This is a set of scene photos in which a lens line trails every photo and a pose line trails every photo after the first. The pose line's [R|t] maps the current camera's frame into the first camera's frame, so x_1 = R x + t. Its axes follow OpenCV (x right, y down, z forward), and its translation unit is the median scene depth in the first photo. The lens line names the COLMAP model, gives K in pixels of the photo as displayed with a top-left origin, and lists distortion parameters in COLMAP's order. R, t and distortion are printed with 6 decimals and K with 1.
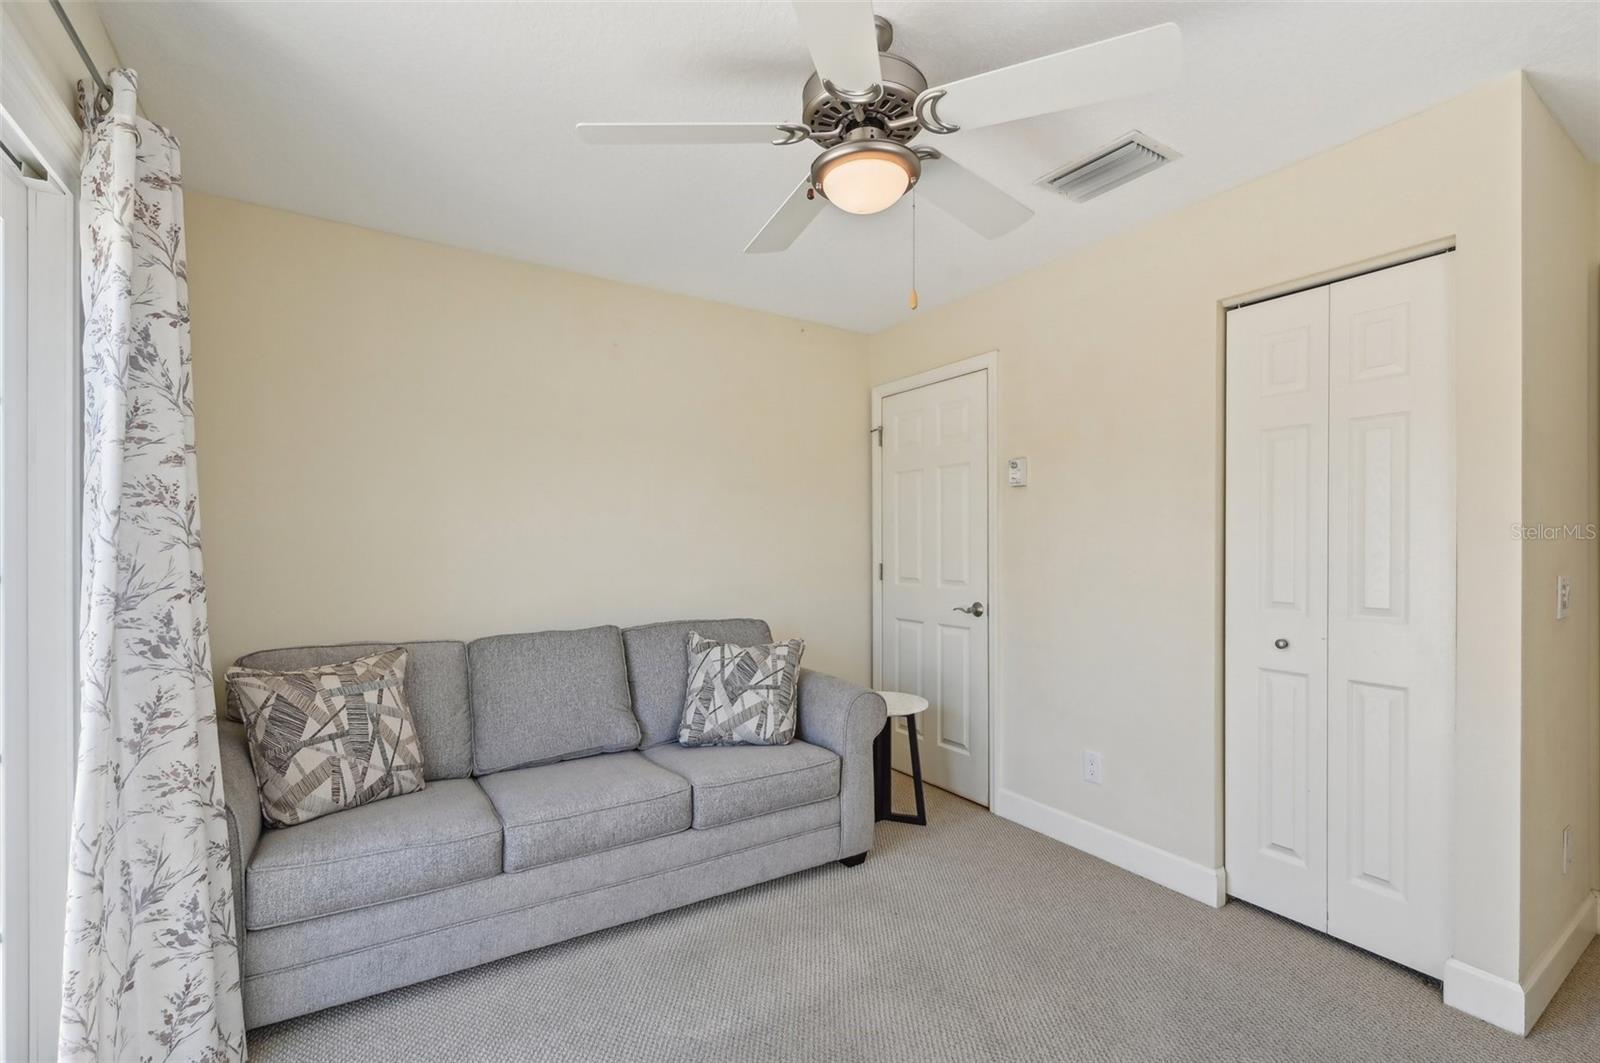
lens RADIAL K [[684.9, 0, 807.2], [0, 684.9, 543.9], [0, 0, 1]] dist [-0.001133, 0.000304]
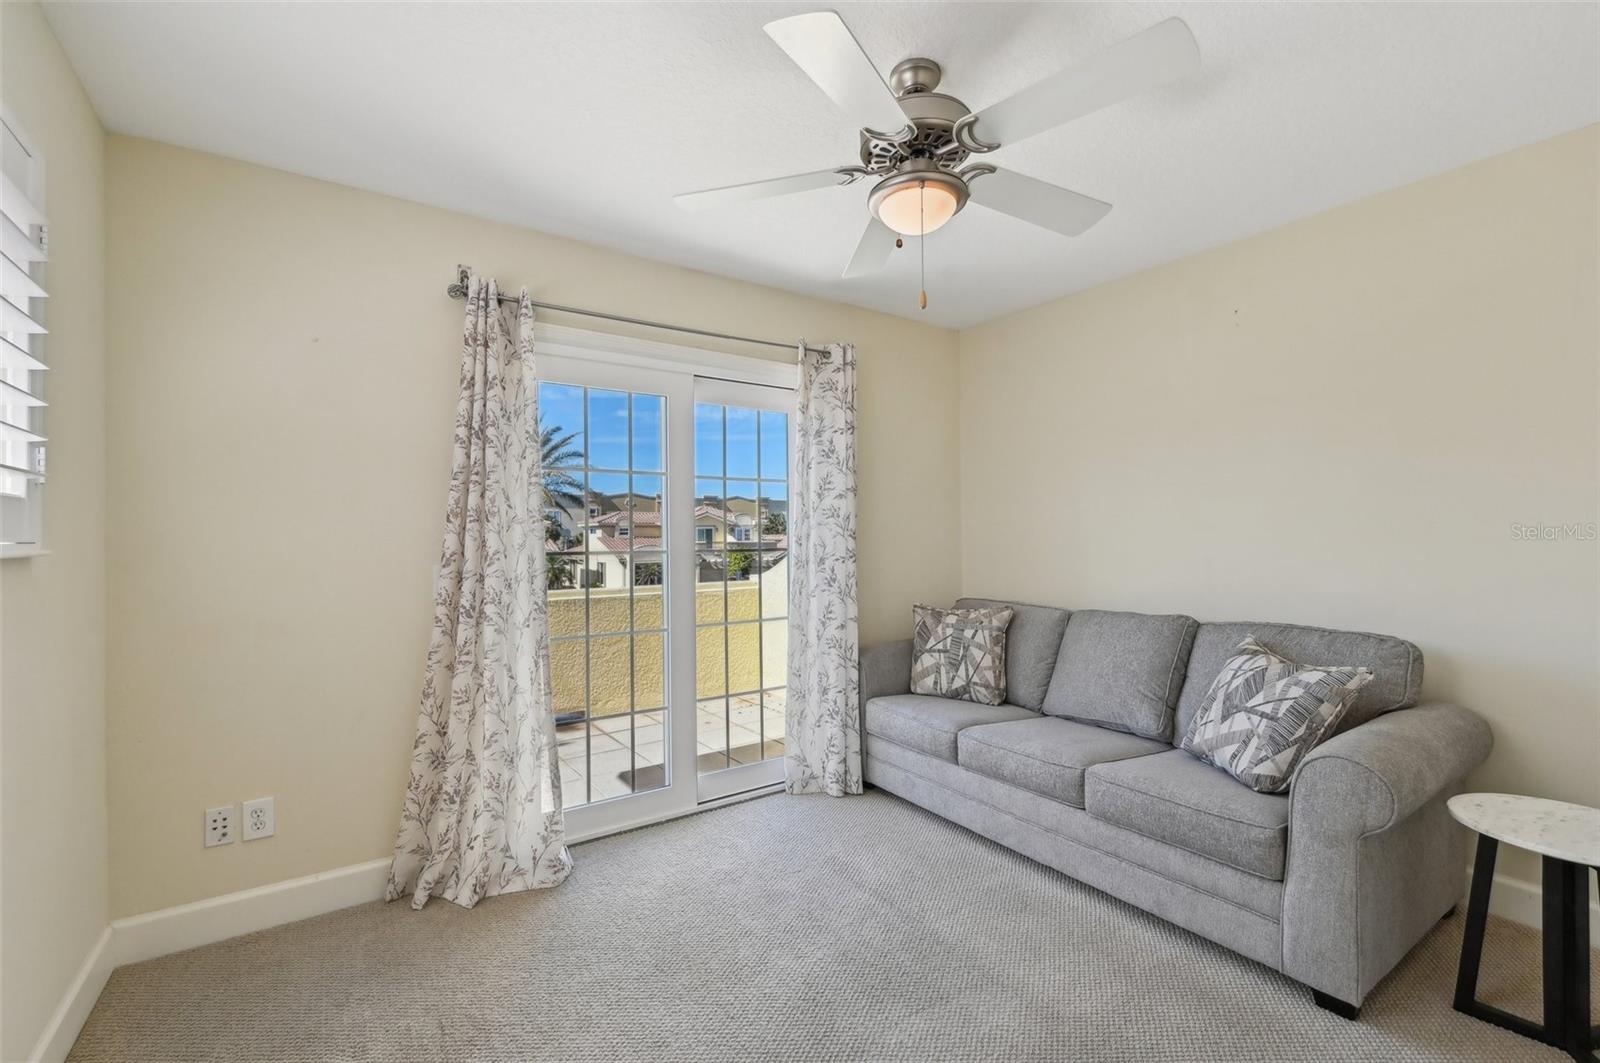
lens RADIAL K [[684.9, 0, 808.2], [0, 684.9, 534.2], [0, 0, 1]] dist [-0.001133, 0.000304]
pose [[0.037872, -0.005109, -0.999270, 0.889224], [0.010894, 0.999930, -0.004699, 0.004228], [0.999223, -0.010708, 0.037925, 0.585091]]
